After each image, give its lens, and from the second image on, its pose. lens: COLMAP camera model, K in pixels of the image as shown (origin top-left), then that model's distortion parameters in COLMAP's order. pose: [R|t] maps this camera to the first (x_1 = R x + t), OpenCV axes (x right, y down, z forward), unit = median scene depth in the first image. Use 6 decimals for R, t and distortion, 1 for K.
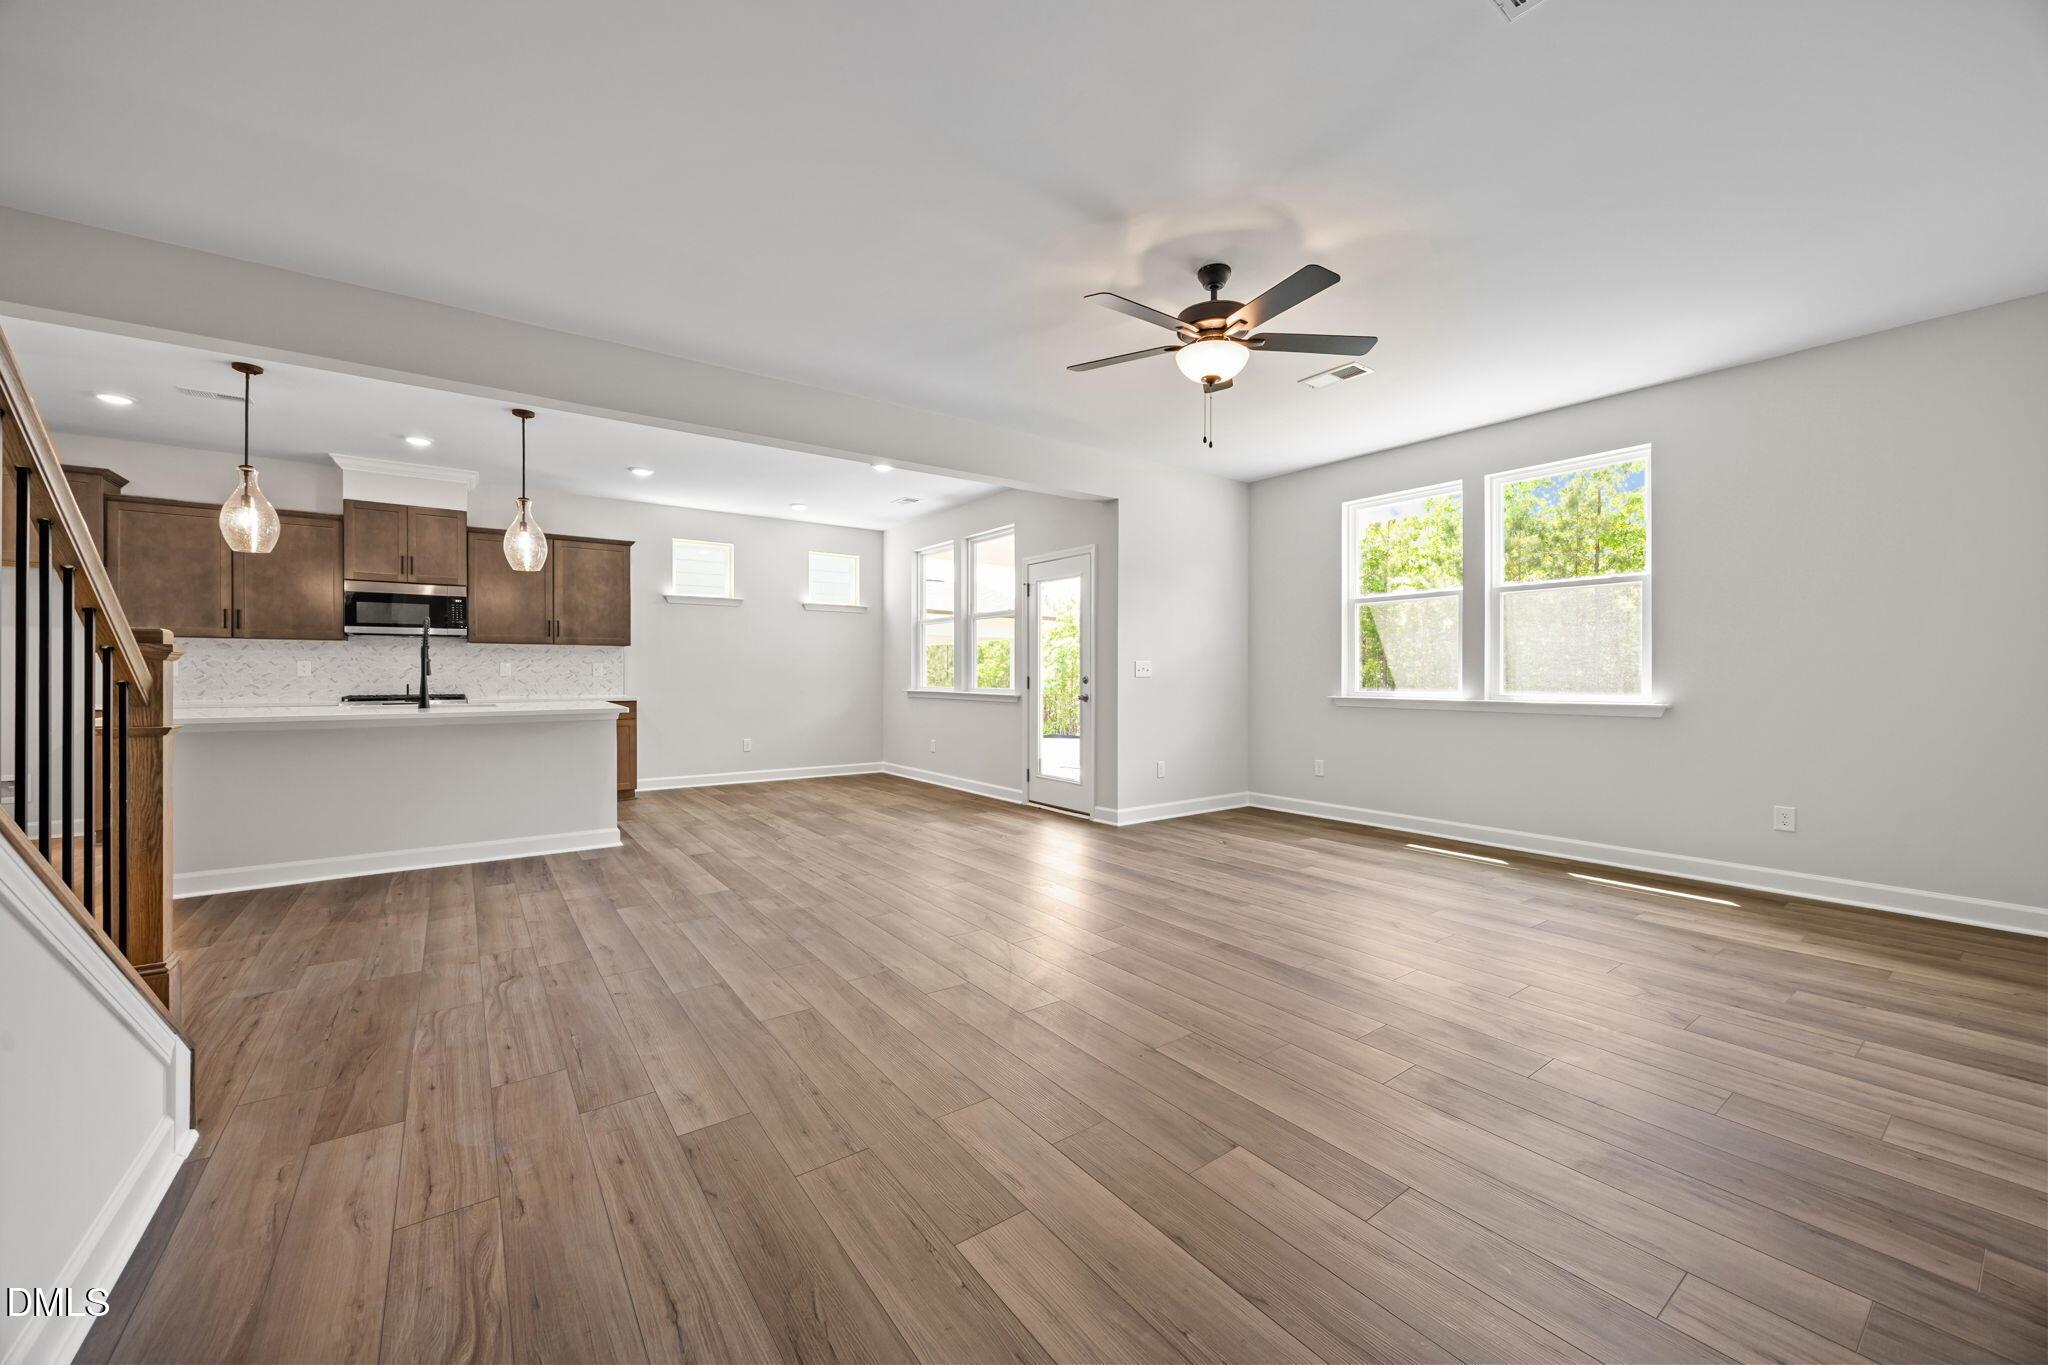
lens RADIAL K [[771.7, 0, 1024.0], [0, 771.7, 682.5], [0, 0, 1]] dist [-0.000251, 0.000010]
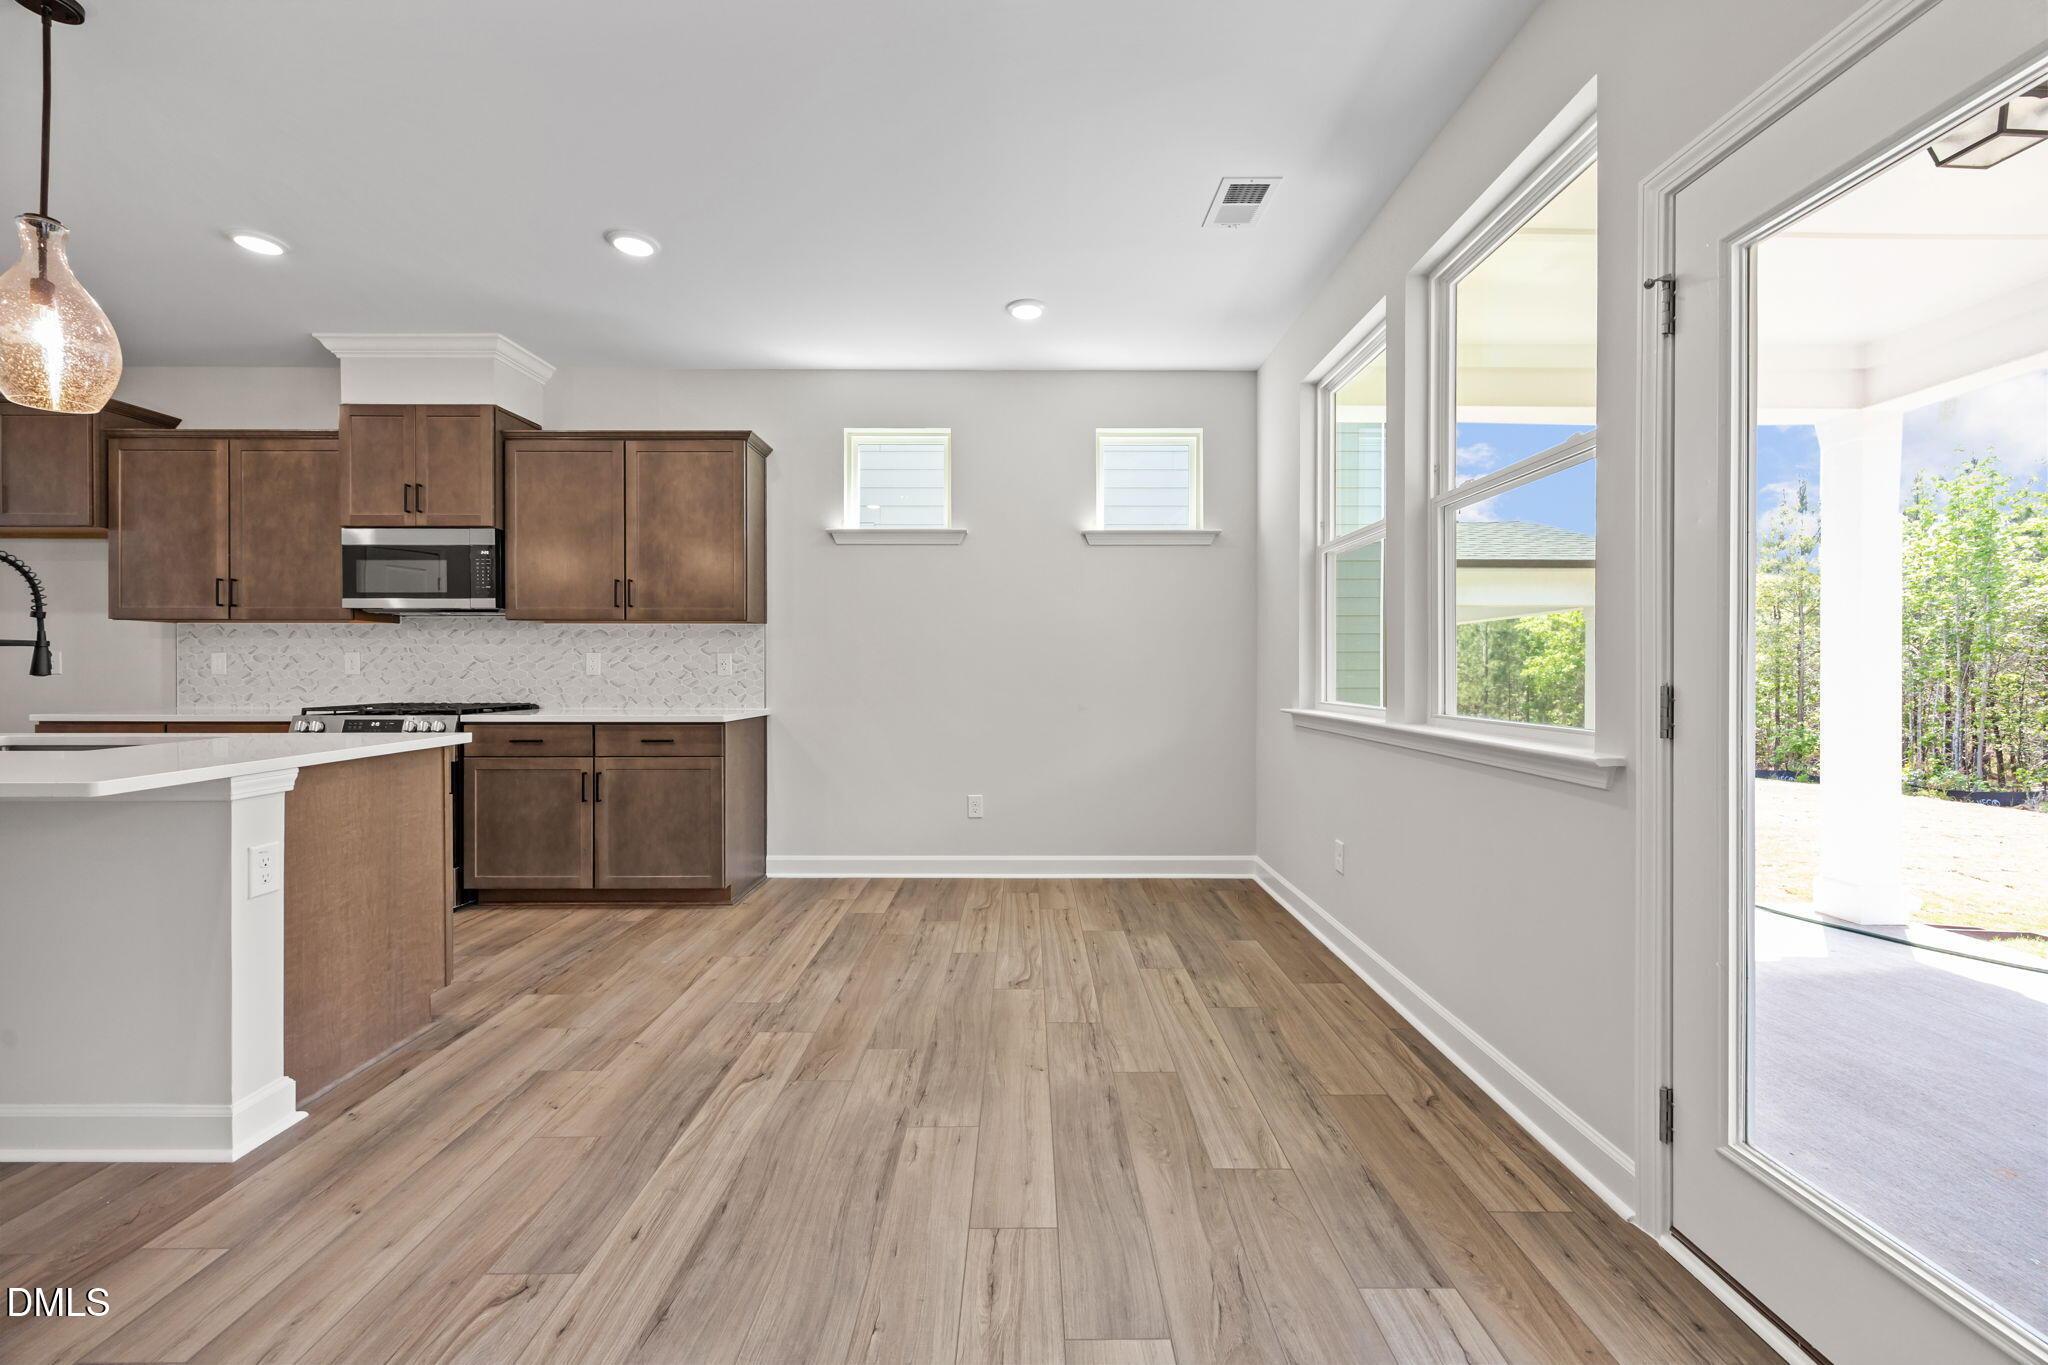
lens RADIAL K [[789.2, 0, 1040.4], [0, 789.2, 670.3], [0, 0, 1]] dist [0.000782, 0.000113]
pose [[0.810961, 0.002417, -0.585095, -0.010169], [-0.007709, 0.999949, -0.006554, -0.012400], [0.585050, 0.009825, 0.810938, 0.800798]]
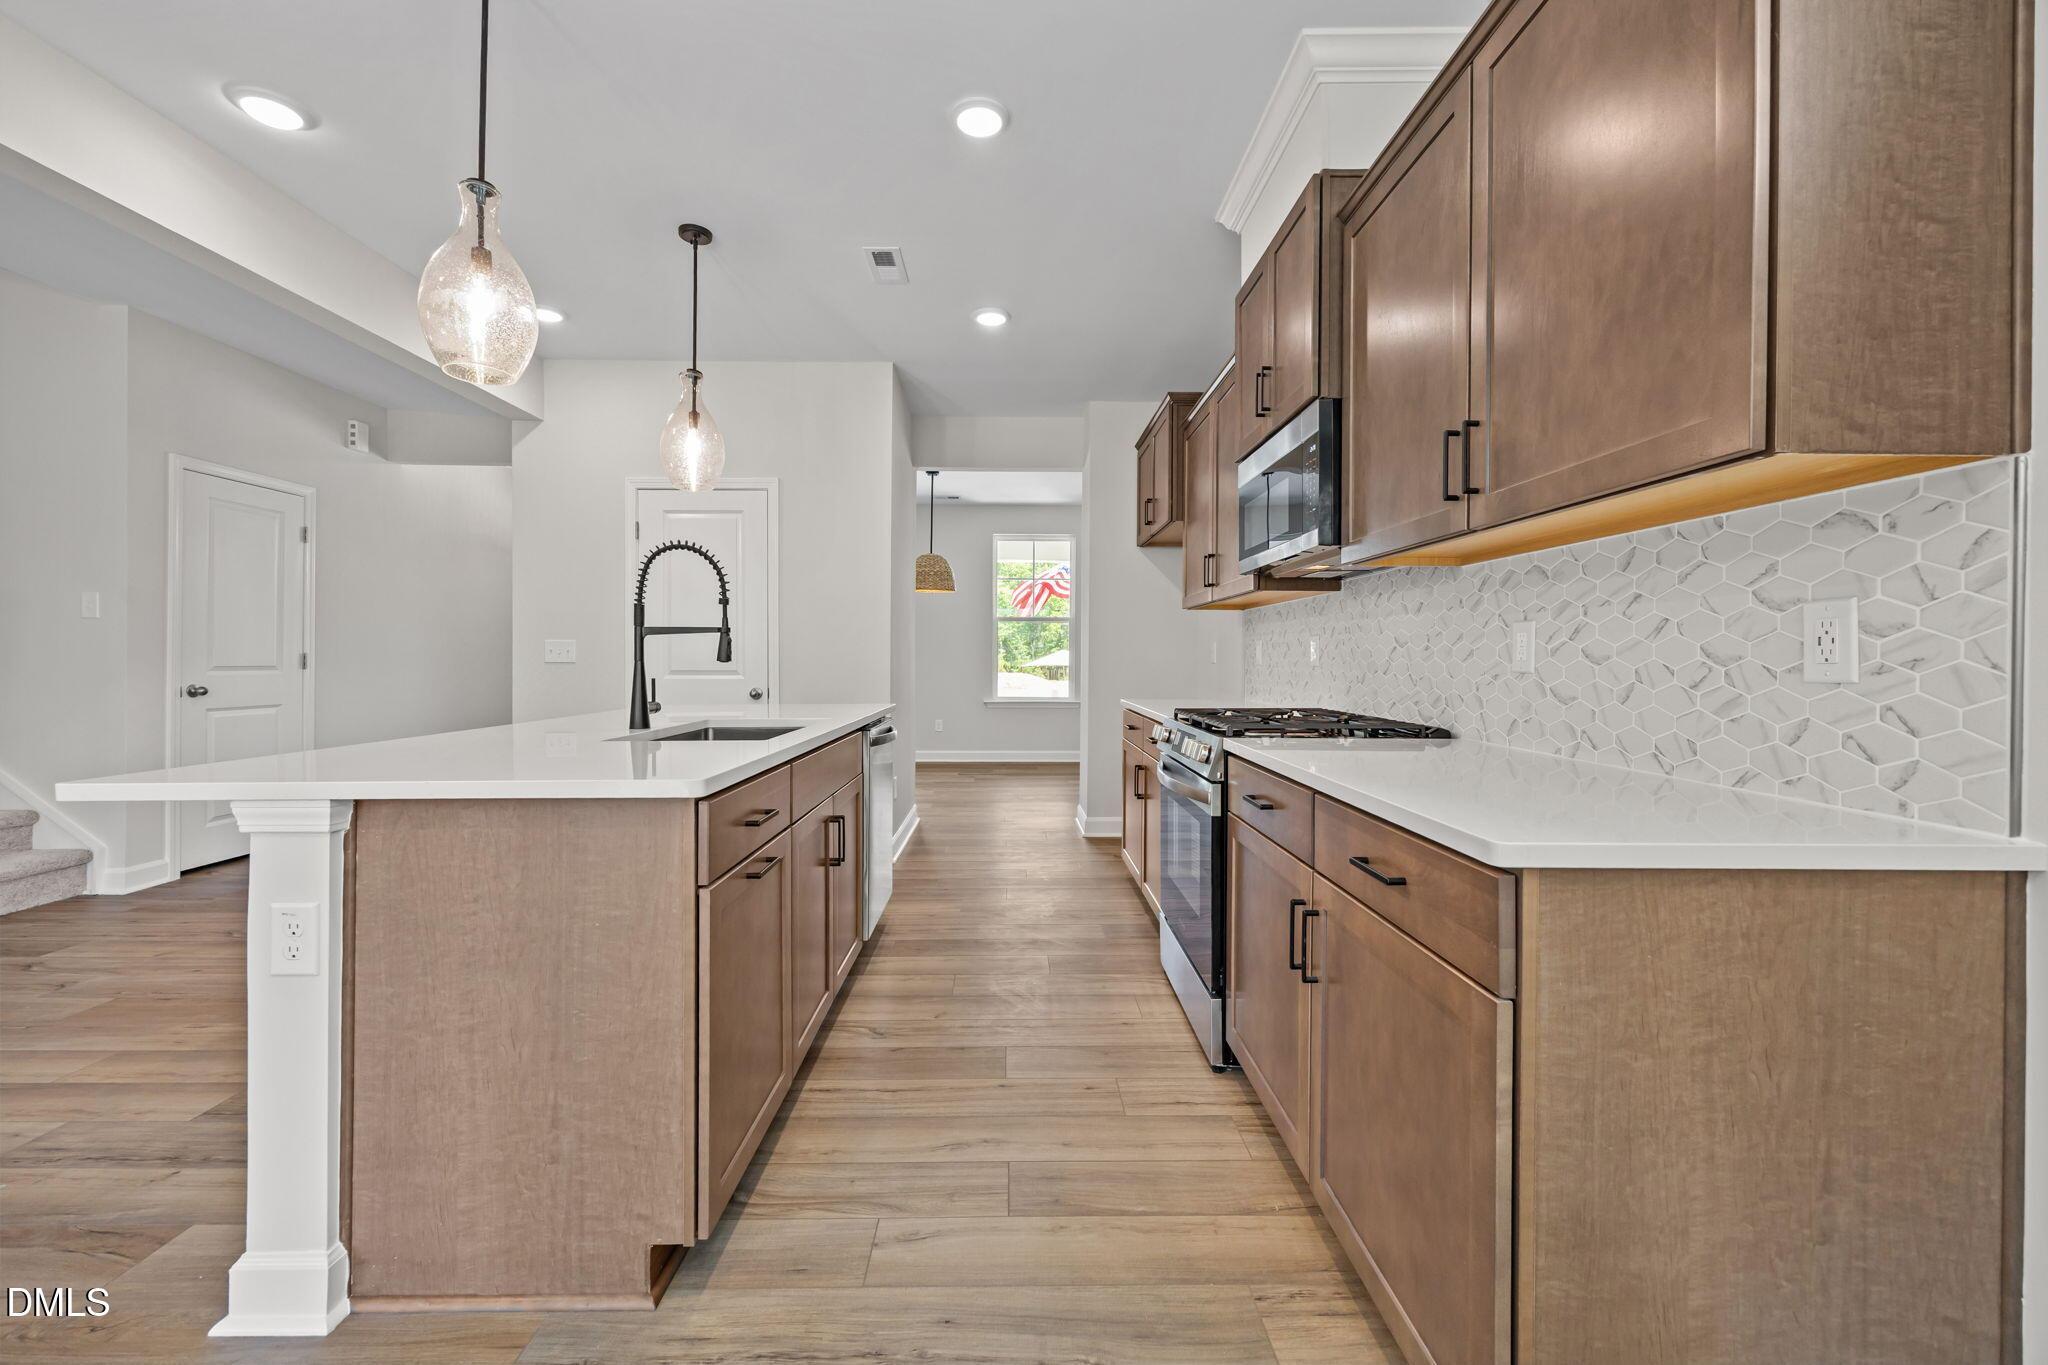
lens RADIAL K [[810.3, 0, 1013.8], [0, 810.3, 660.6], [0, 0, 1]] dist [-0.002233, 0.000007]
pose [[-0.587799, -0.001038, -0.809007, -0.391225], [-0.014322, 0.999856, 0.009123, -0.014488], [0.808881, 0.016949, -0.587729, 1.176971]]
